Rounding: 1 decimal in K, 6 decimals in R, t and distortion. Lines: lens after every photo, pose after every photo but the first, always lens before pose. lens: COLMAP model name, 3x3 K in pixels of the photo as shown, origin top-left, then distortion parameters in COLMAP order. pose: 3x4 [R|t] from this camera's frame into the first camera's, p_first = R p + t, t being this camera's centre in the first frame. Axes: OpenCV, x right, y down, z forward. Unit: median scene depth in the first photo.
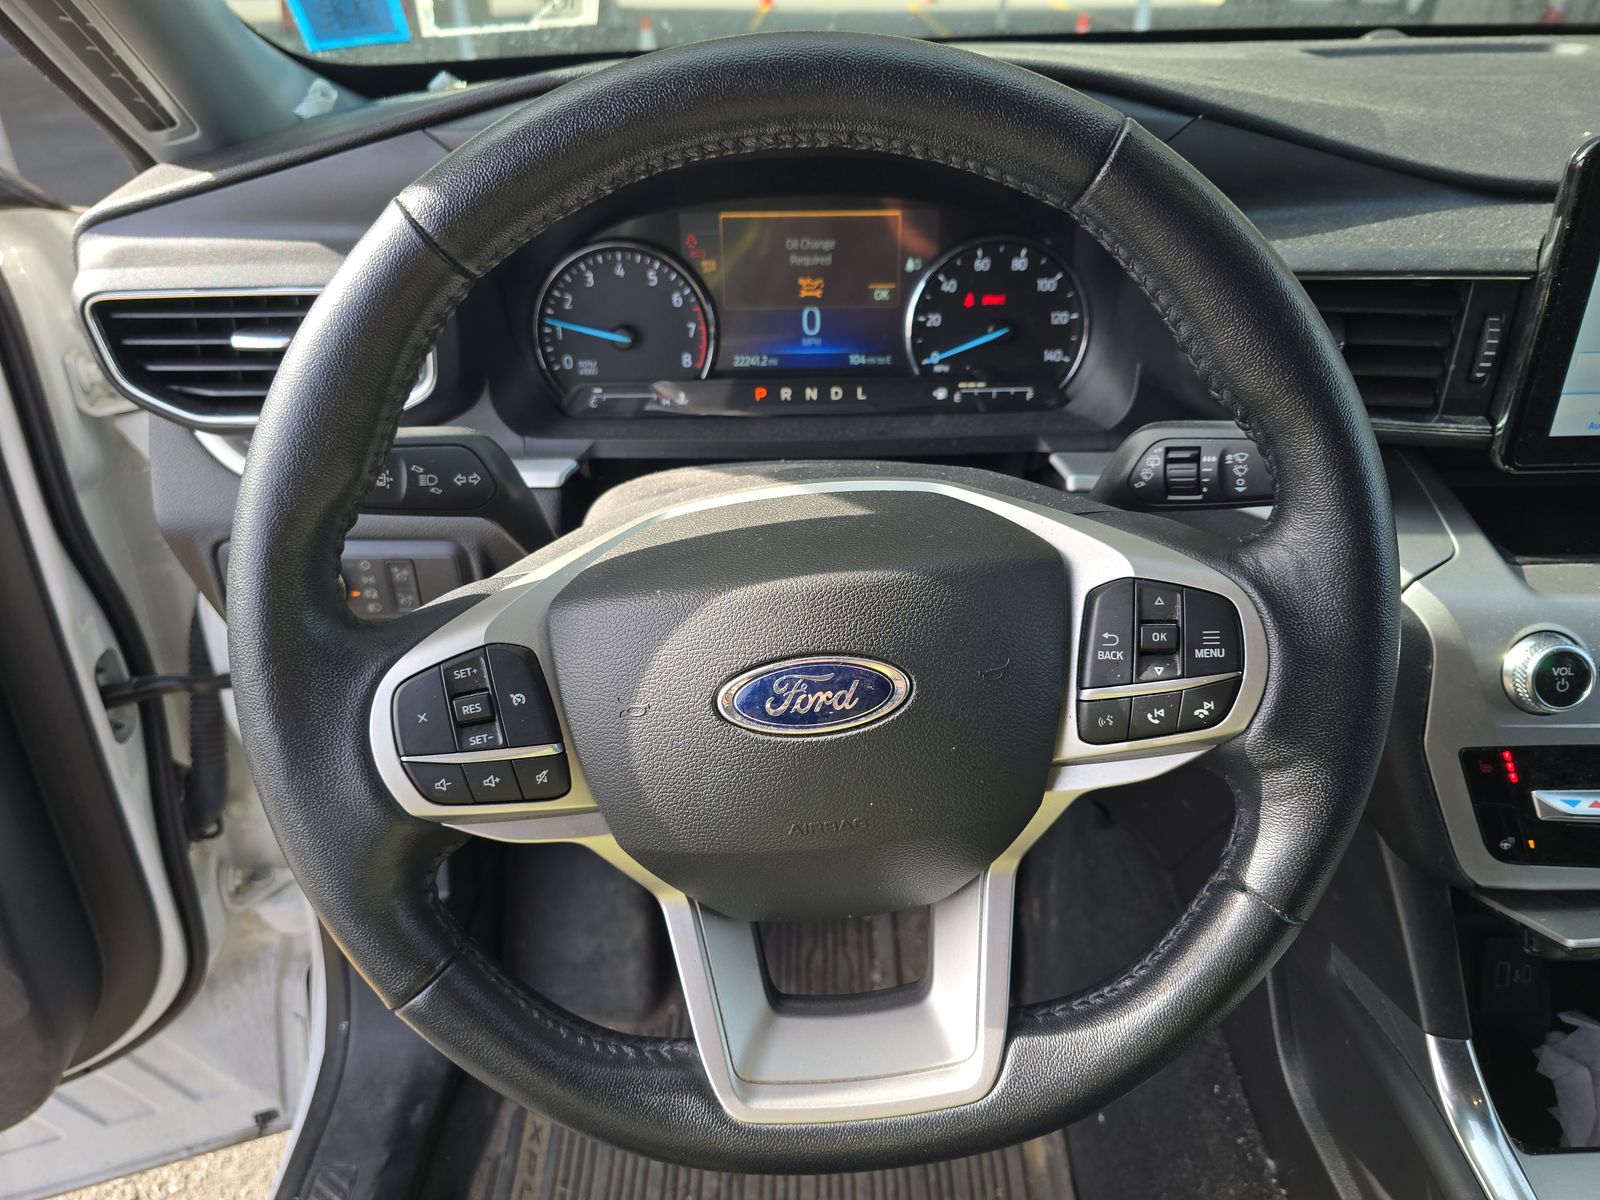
lens RADIAL K [[1072.9, 0, 792.4], [0, 1072.9, 598.2], [0, 0, 1]] dist [0.035925, -0.001247]
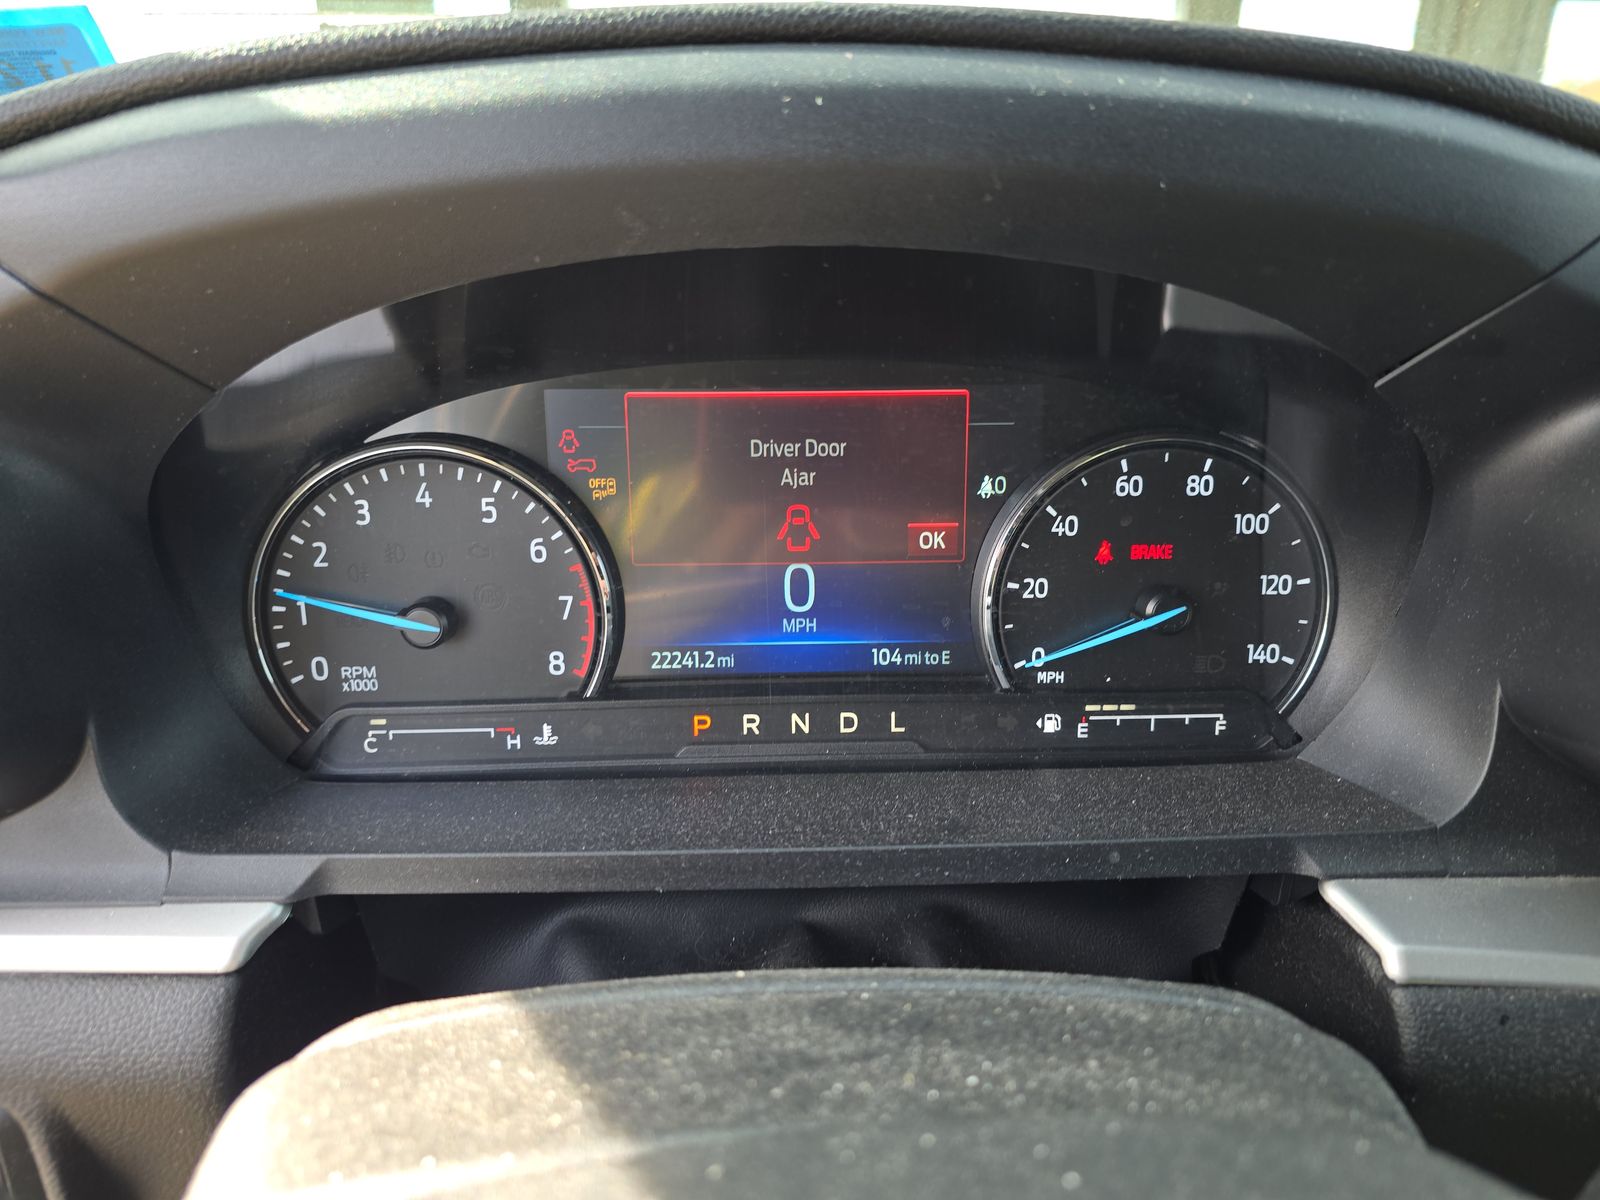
lens RADIAL K [[1072.9, 0, 802.6], [0, 1072.9, 597.2], [0, 0, 1]] dist [0.035925, -0.001247]
pose [[0.999043, -0.002998, 0.043627, -0.003652], [0.010934, 0.983083, -0.182832, -0.159479], [-0.042341, 0.183134, 0.982176, 0.492472]]
